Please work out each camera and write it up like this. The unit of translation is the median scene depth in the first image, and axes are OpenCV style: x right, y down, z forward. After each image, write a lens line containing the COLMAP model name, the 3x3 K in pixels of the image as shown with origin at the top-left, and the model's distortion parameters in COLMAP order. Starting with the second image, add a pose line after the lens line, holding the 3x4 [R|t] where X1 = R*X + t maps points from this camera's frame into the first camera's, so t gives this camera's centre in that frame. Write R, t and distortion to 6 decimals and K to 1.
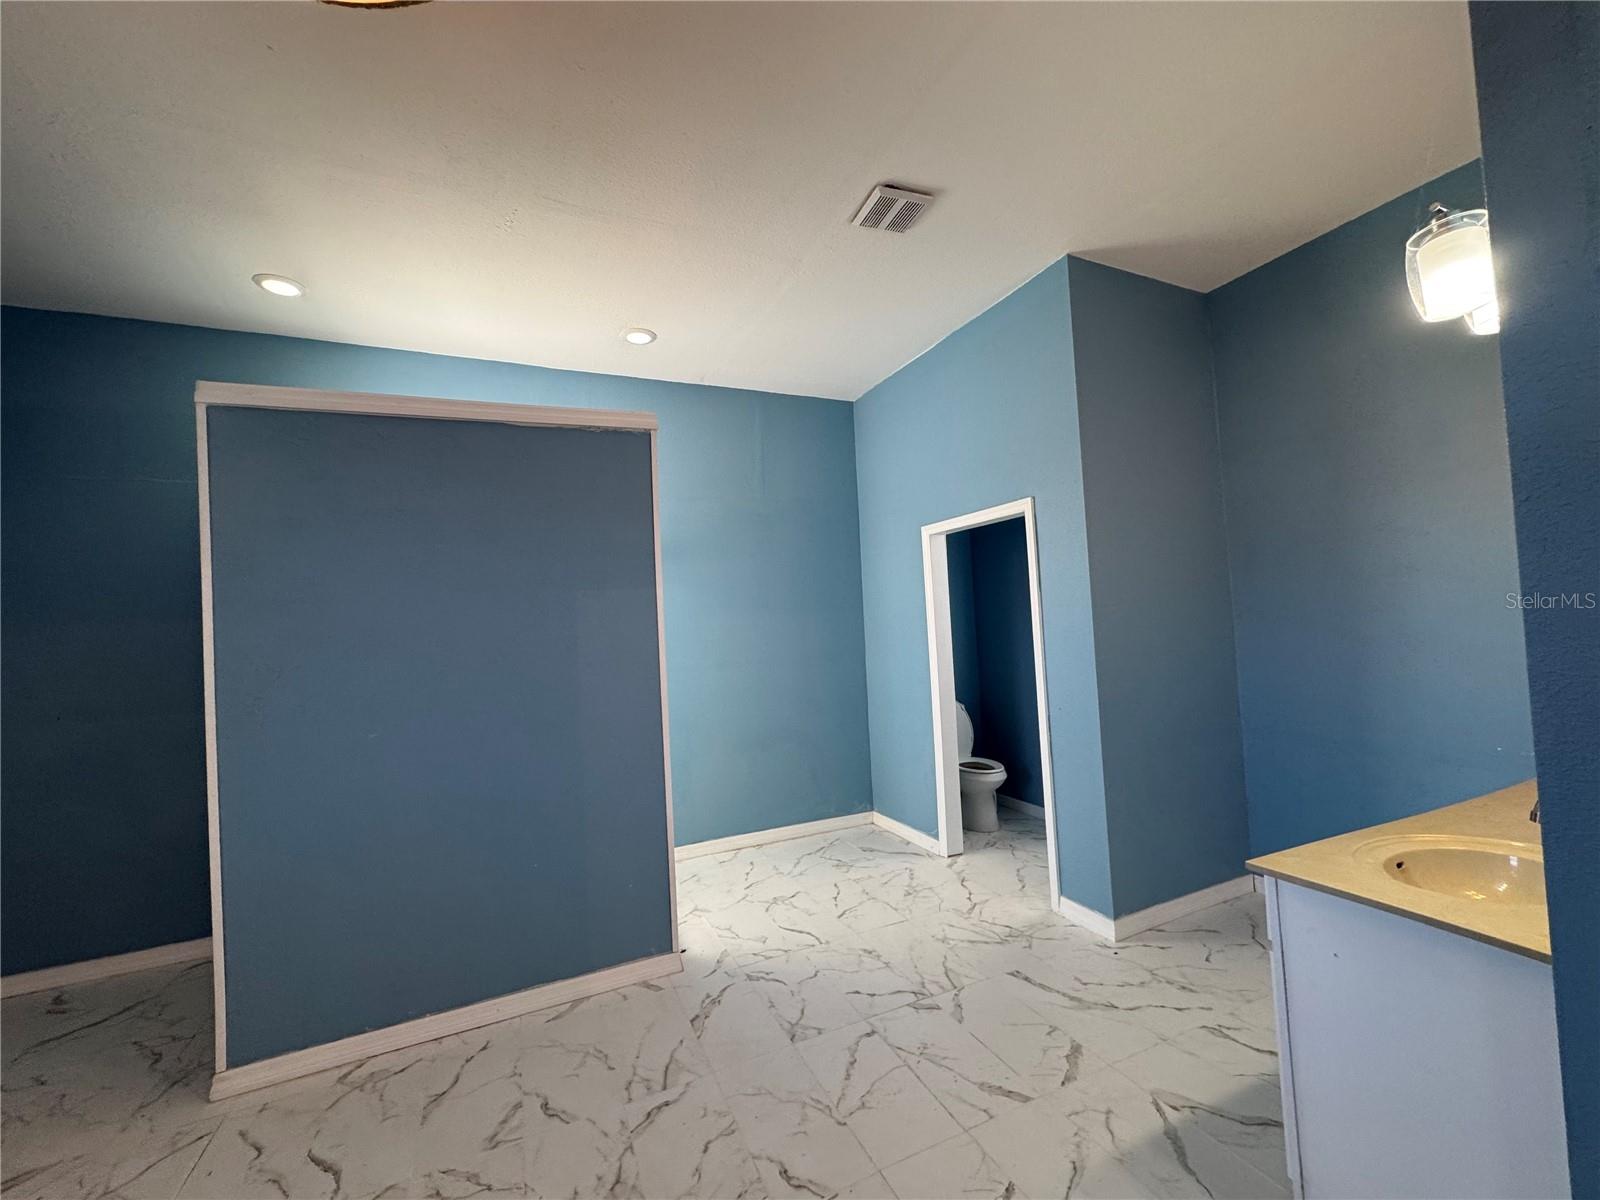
lens RADIAL K [[637.3, 0, 801.0], [0, 637.3, 595.5], [0, 0, 1]] dist [-0.002377, 0.000122]
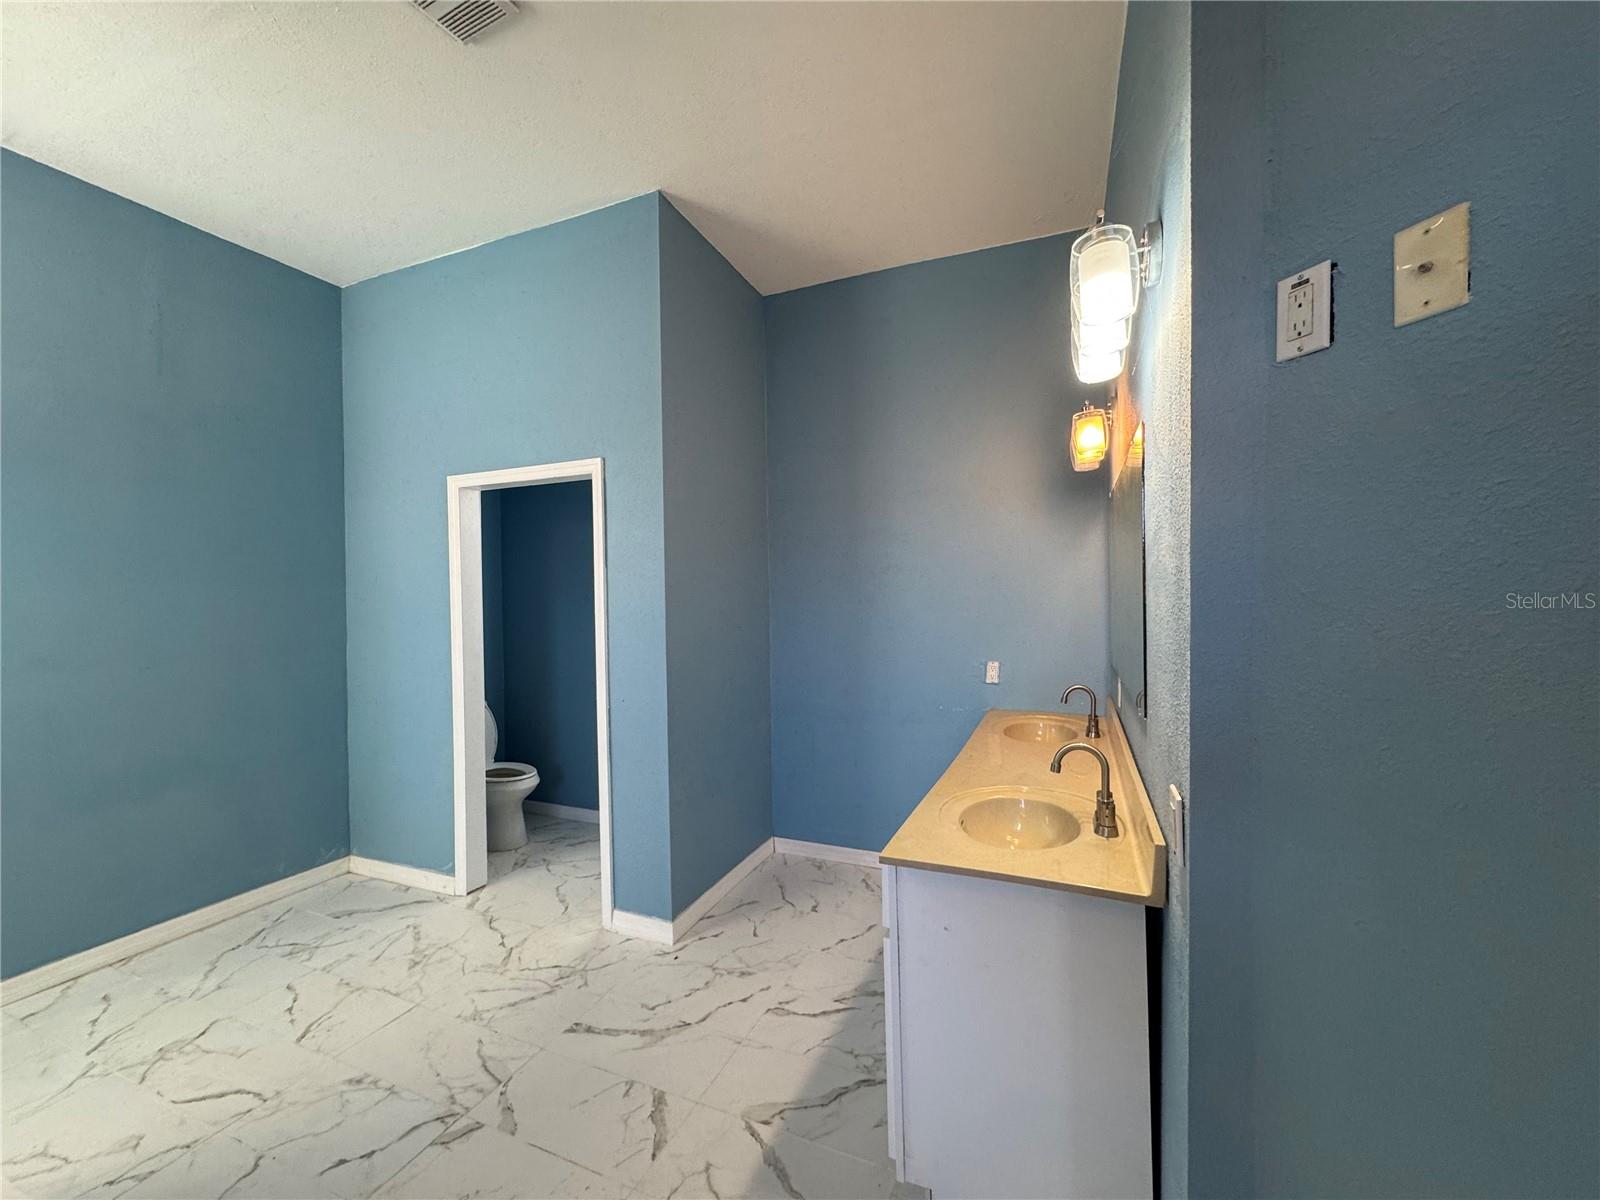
lens RADIAL K [[637.3, 0, 798.5], [0, 637.3, 599.0], [0, 0, 1]] dist [-0.002377, 0.000122]
pose [[0.733281, 0.033235, 0.679113, -0.024519], [-0.052727, 0.998576, 0.008063, 0.016803], [-0.677878, -0.041720, 0.733989, 0.196907]]
